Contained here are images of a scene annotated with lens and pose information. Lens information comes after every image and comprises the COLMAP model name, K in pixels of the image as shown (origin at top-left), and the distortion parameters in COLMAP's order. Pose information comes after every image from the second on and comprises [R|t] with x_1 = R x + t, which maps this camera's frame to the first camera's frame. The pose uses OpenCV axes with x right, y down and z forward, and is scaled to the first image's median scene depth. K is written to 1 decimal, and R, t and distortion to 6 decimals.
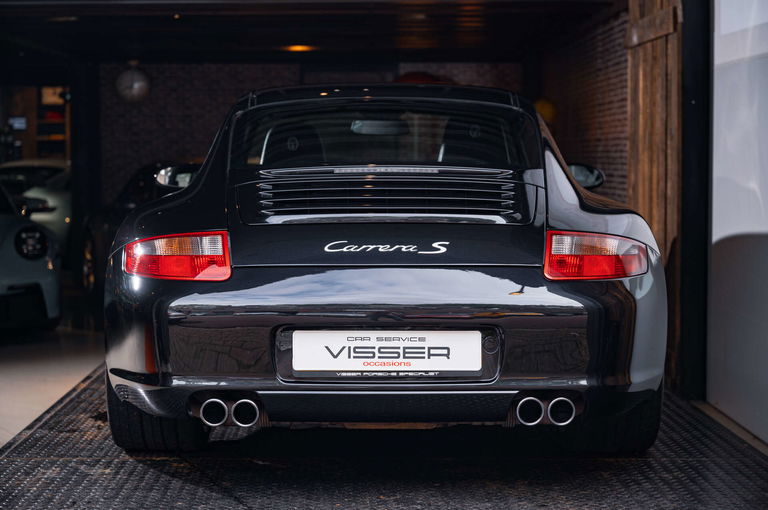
lens RADIAL K [[1534.7, 0, 387.7], [0, 1534.7, 225.5], [0, 0, 1]] dist [0.050098, 0.000000]
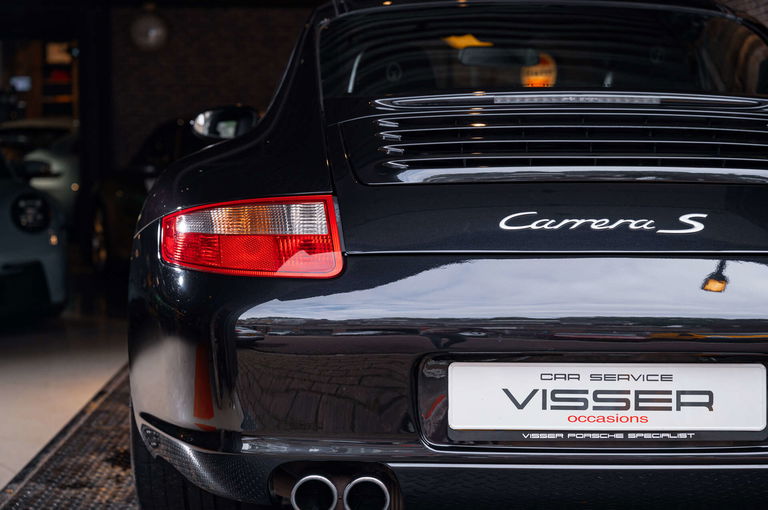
lens RADIAL K [[1534.7, 0, 380.7], [0, 1534.7, 252.1], [0, 0, 1]] dist [0.050098, 0.000000]
pose [[0.999996, 0.002771, -0.000436, -0.087687], [-0.002755, 0.999441, 0.033313, 0.006082], [0.000528, -0.033312, 0.999445, 0.406464]]
